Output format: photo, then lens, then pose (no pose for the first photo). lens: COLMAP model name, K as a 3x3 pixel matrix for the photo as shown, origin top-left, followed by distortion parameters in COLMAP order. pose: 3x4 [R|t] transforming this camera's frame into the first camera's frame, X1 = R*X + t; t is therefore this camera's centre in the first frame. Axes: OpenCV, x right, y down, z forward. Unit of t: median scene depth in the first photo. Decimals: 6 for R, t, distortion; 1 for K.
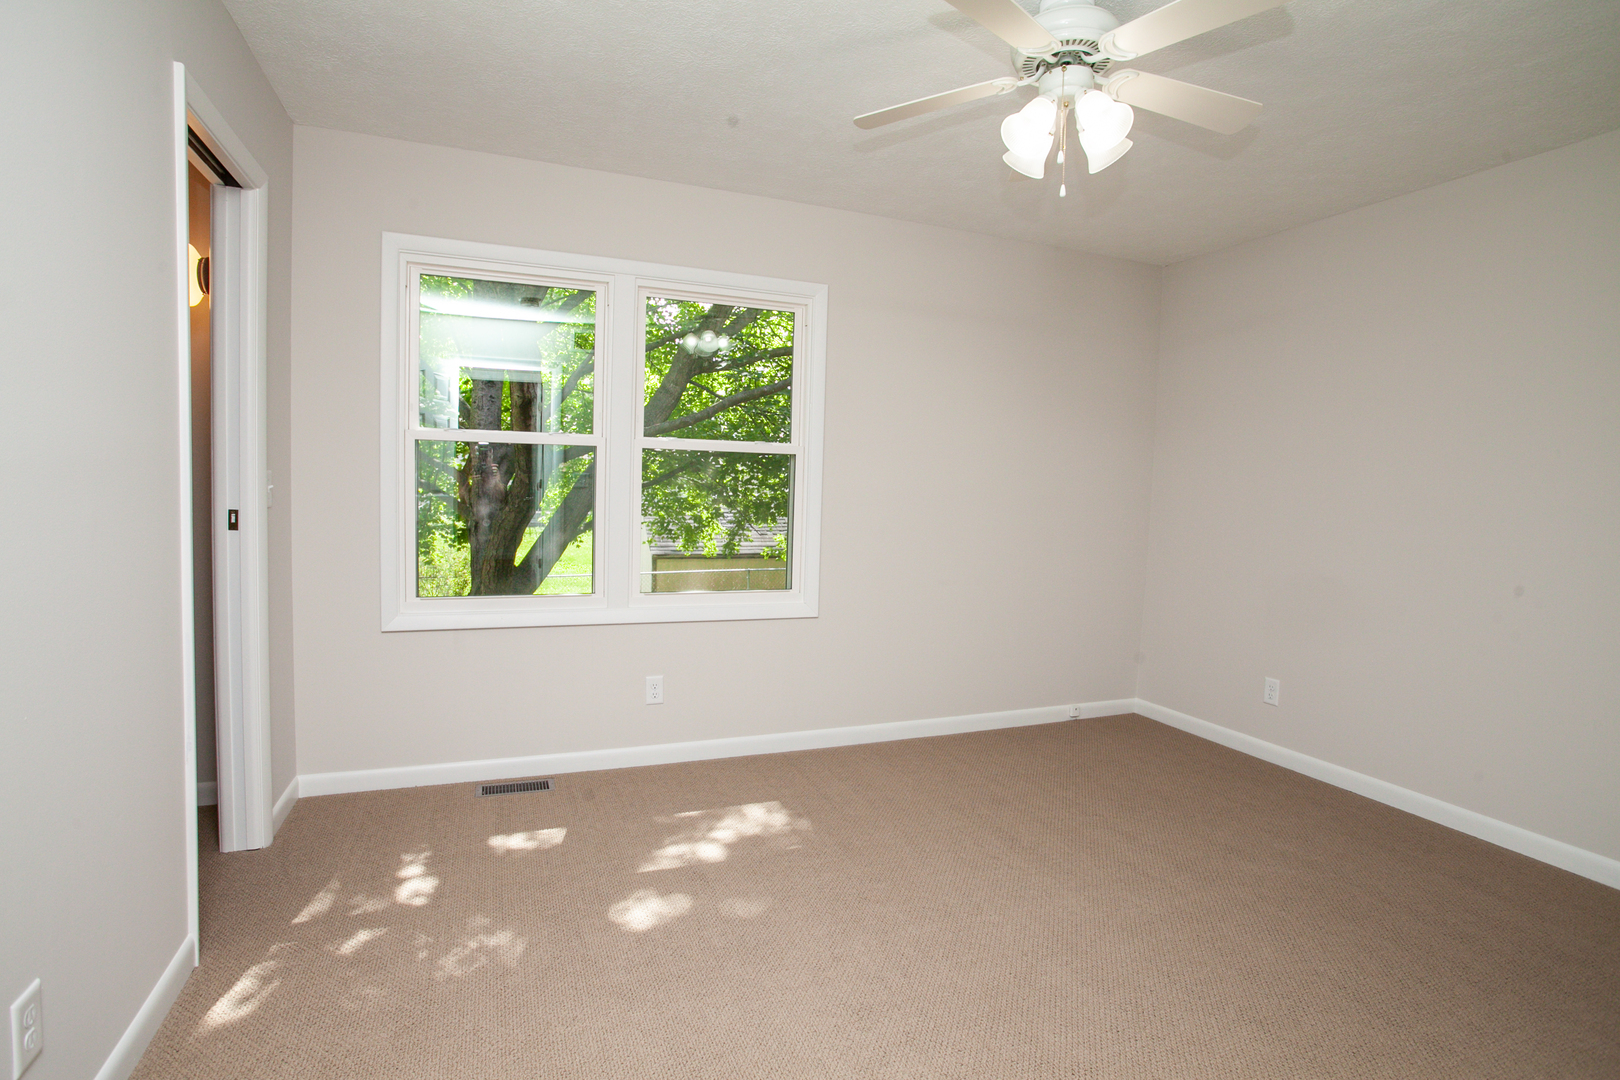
lens RADIAL K [[795.0, 0, 807.5], [0, 795.0, 534.6], [0, 0, 1]] dist [-0.081277, 0.036321]
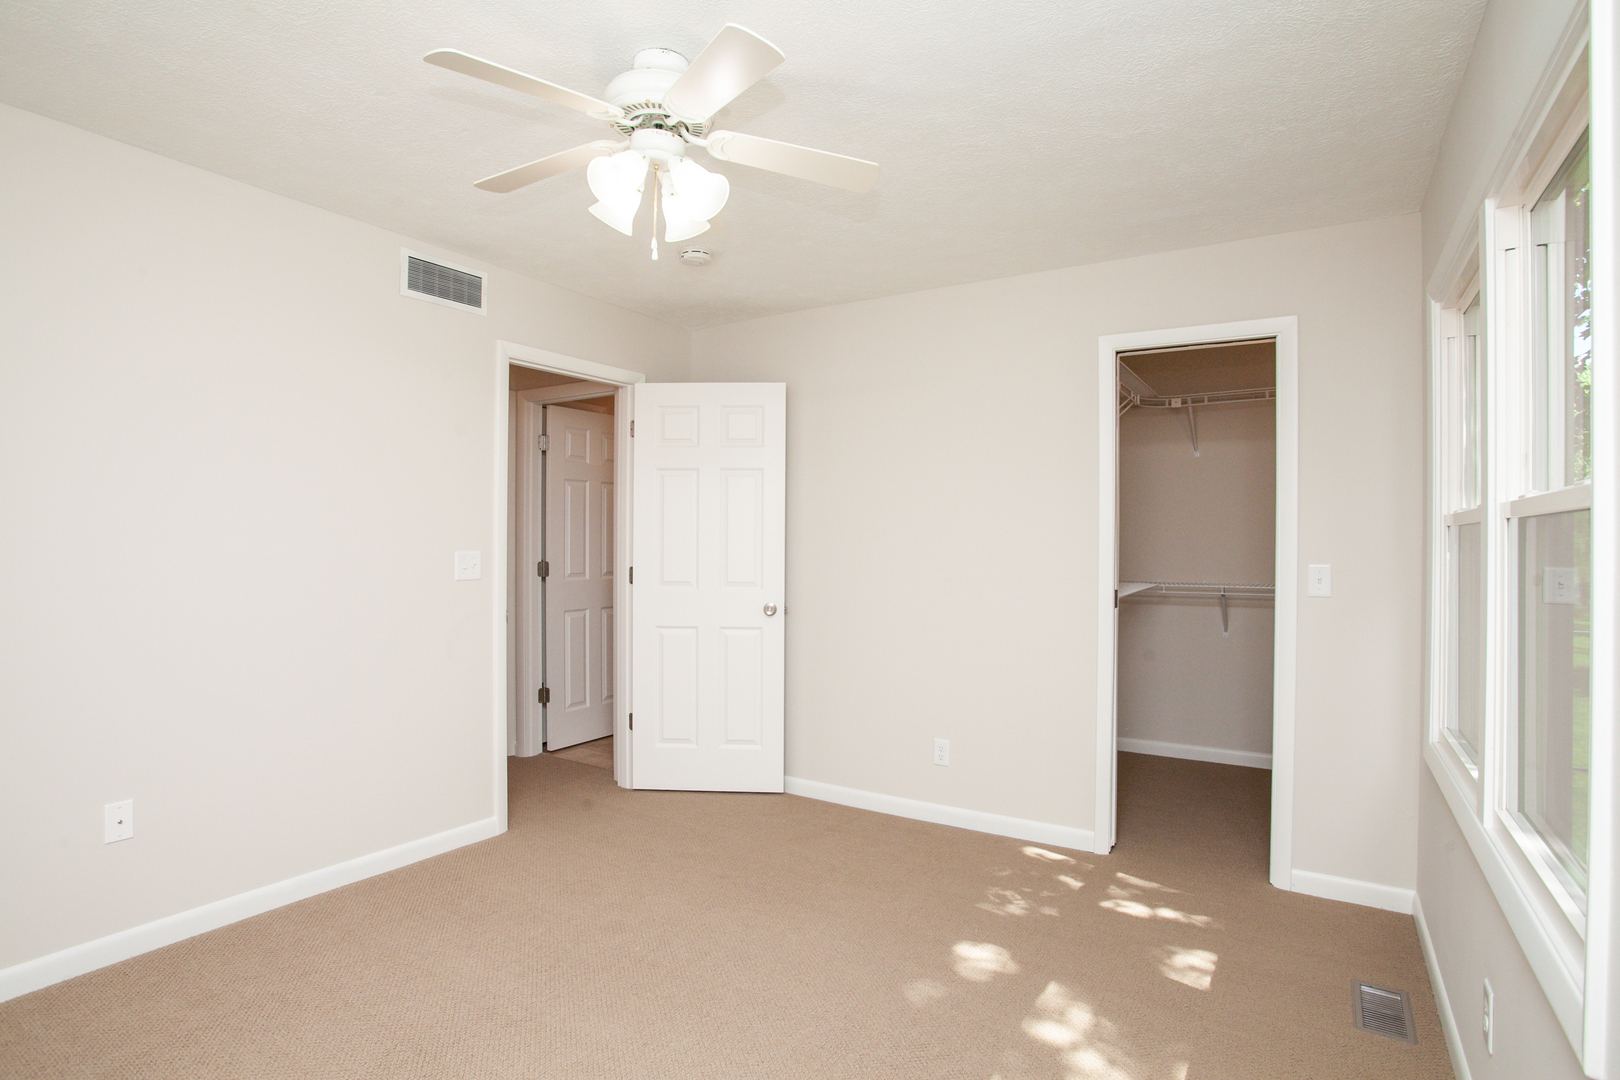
lens RADIAL K [[795.0, 0, 807.5], [0, 795.0, 534.6], [0, 0, 1]] dist [-0.081277, 0.036321]
pose [[-0.810630, -0.028086, -0.584885, 0.633872], [-0.056205, 0.997969, 0.029976, -0.135804], [0.582855, 0.057173, -0.810562, 1.652886]]
